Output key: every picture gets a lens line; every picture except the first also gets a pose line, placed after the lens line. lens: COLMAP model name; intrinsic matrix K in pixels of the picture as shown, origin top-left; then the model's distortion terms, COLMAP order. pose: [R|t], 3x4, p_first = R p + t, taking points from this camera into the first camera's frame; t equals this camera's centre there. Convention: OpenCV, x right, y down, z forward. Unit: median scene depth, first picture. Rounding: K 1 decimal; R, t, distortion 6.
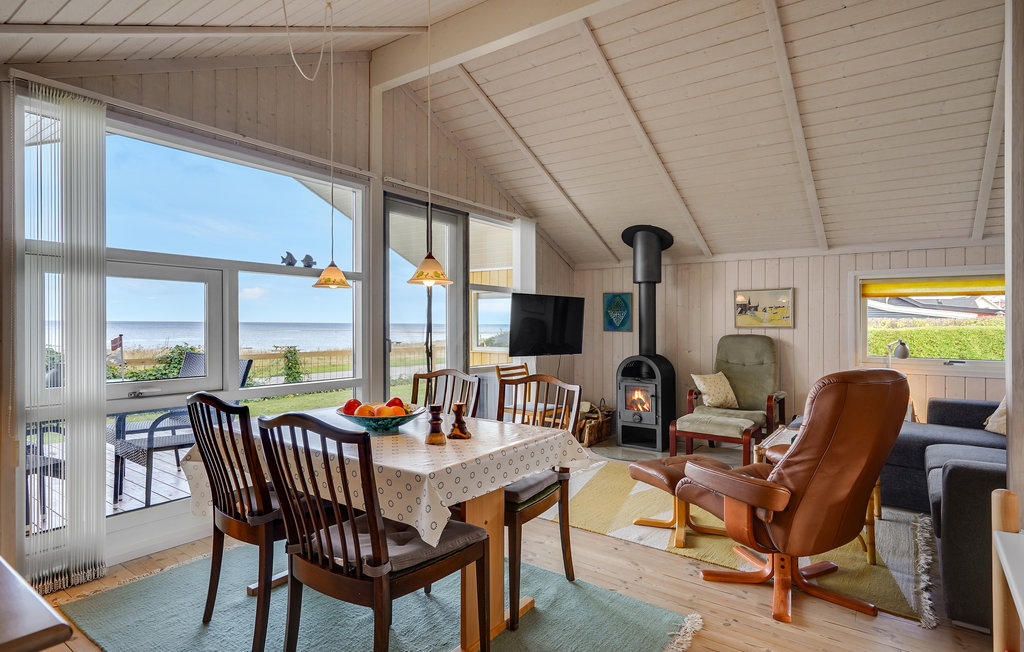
lens RADIAL K [[555.6, 0, 512.0], [0, 555.6, 326.0], [0, 0, 1]] dist [-0.001222, -0.000801]
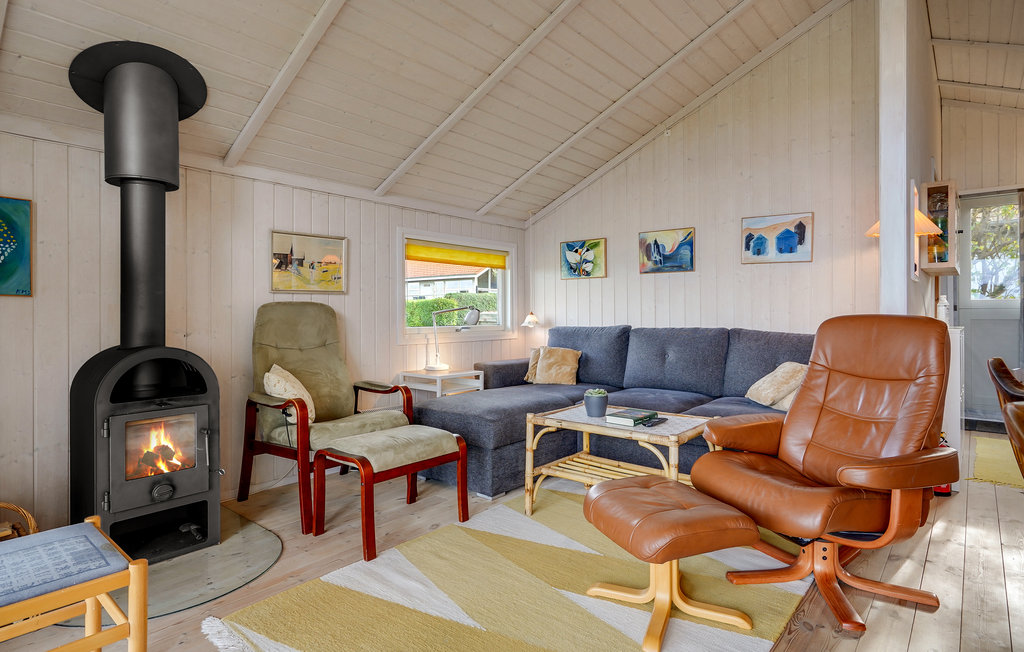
lens RADIAL K [[535.7, 0, 512.0], [0, 535.7, 326.0], [0, 0, 1]] dist [-0.000256, -0.000234]
pose [[0.068198, -0.026057, 0.997331, -0.171578], [0.011520, 0.999613, 0.025329, 0.029788], [-0.997605, 0.009762, 0.068472, 0.710957]]
